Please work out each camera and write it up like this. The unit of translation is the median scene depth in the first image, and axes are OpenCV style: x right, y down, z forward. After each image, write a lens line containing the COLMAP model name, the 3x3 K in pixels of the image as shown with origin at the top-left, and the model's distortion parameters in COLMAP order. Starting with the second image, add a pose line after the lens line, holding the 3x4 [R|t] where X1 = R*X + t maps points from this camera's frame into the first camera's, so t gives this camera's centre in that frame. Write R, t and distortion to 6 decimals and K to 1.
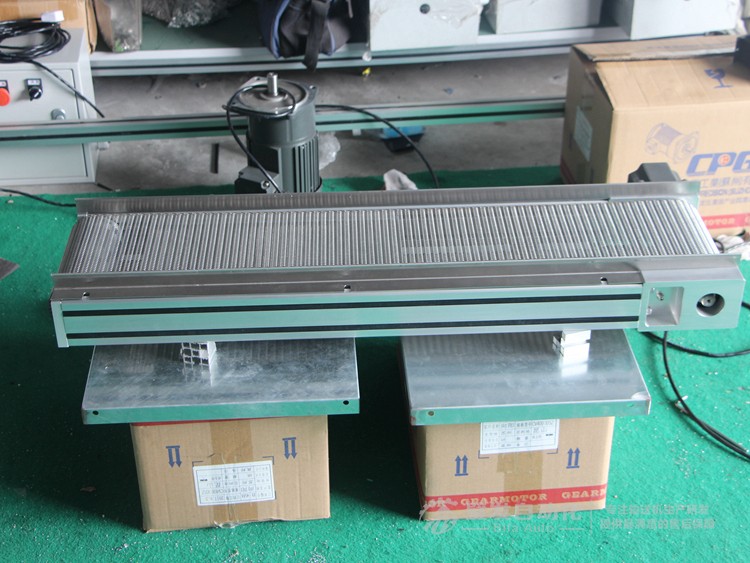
lens RADIAL K [[1222.6, 0, 375.0], [0, 1222.6, 281.5], [0, 0, 1]] dist [0.048197, 0.069800]
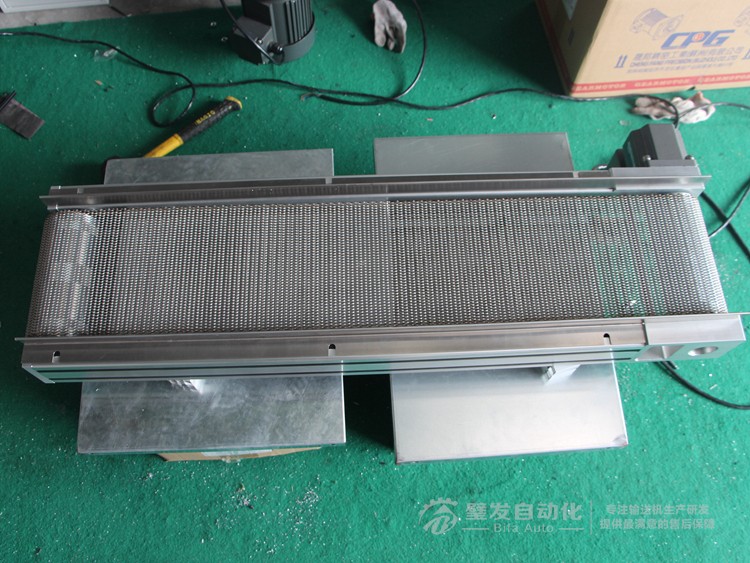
lens RADIAL K [[692.4, 0, 375.0], [0, 692.4, 281.5], [0, 0, 1]] dist [-0.213934, 0.196179]
pose [[0.999770, 0.010105, 0.018931, -0.000104], [-0.018820, 0.836743, 0.547272, -0.227033], [-0.010310, -0.547502, 0.836741, 0.423293]]
